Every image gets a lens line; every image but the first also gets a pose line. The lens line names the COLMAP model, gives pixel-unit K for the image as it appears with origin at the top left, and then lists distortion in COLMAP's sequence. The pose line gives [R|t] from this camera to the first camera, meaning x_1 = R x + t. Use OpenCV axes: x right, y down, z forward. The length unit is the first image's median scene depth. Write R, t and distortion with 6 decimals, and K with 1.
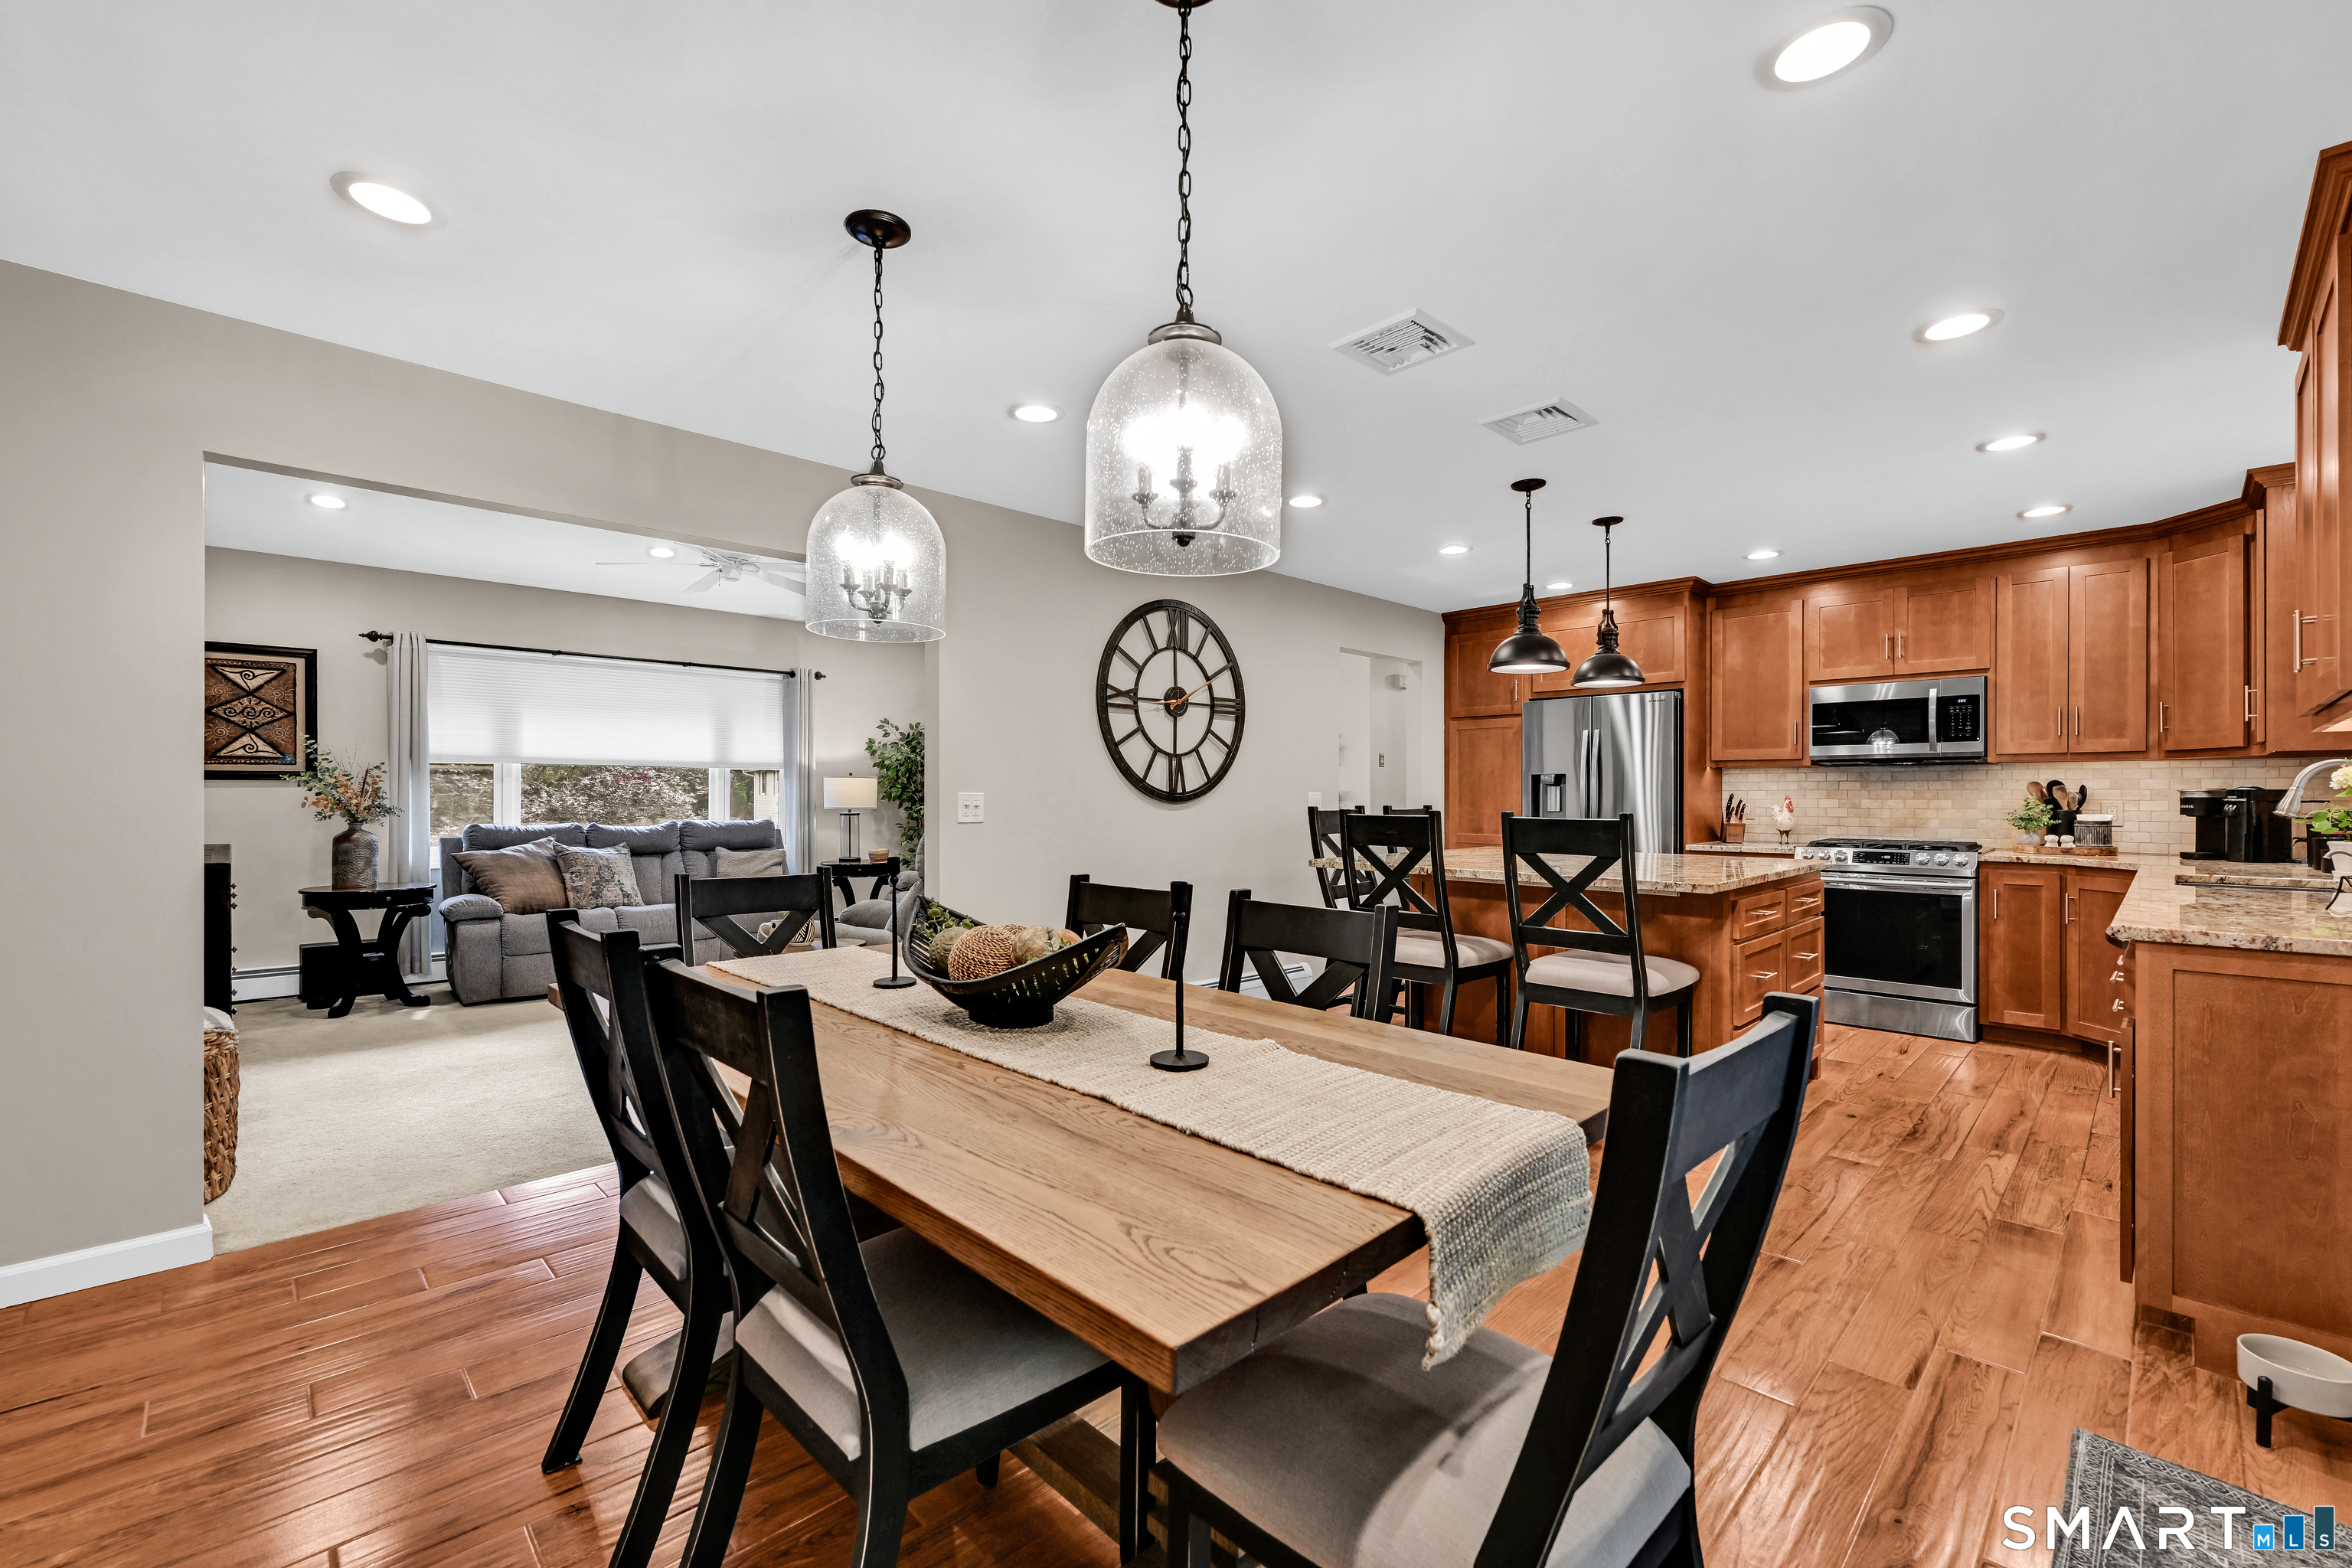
lens RADIAL K [[931.6, 0, 1190.6], [0, 931.6, 793.3], [0, 0, 1]] dist [-0.001805, 0.001463]
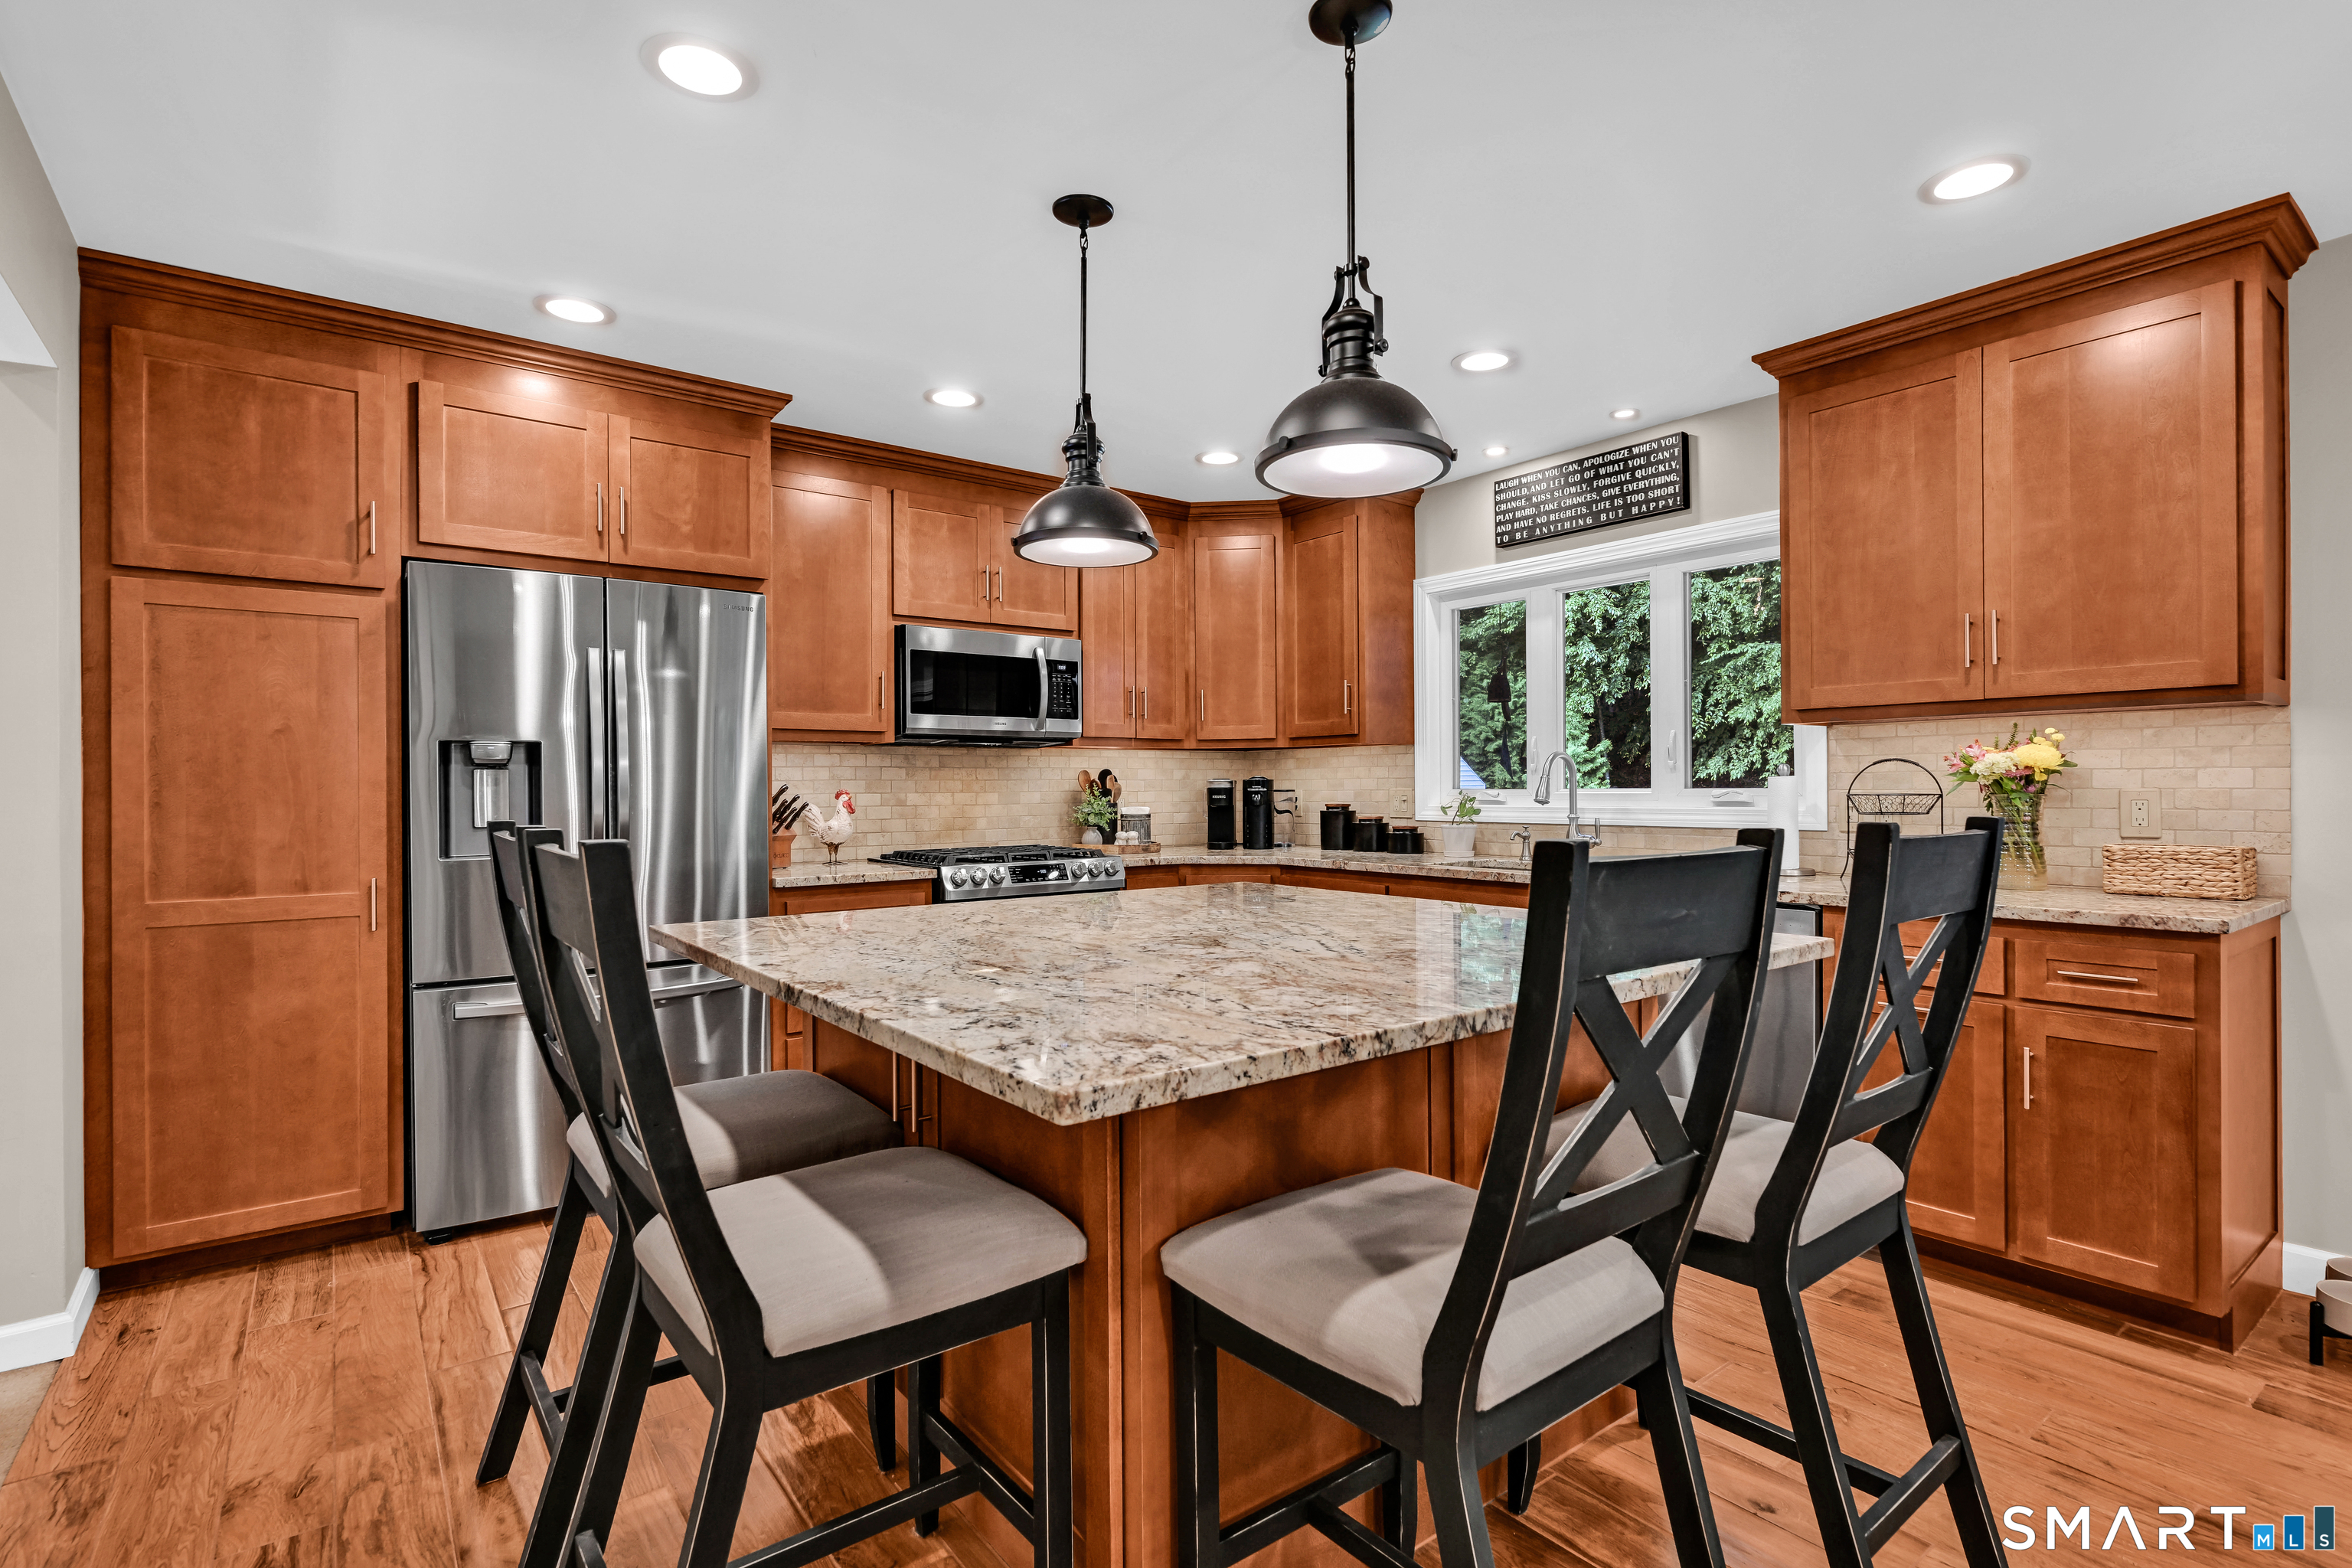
lens RADIAL K [[1101.4, 0, 1168.4], [0, 1101.4, 794.7], [0, 0, 1]] dist [-0.005034, -0.000284]
pose [[0.141847, -0.008653, 0.989851, -0.091901], [0.004629, 0.999957, 0.008078, 0.002001], [-0.989878, 0.003436, 0.141881, 0.778230]]
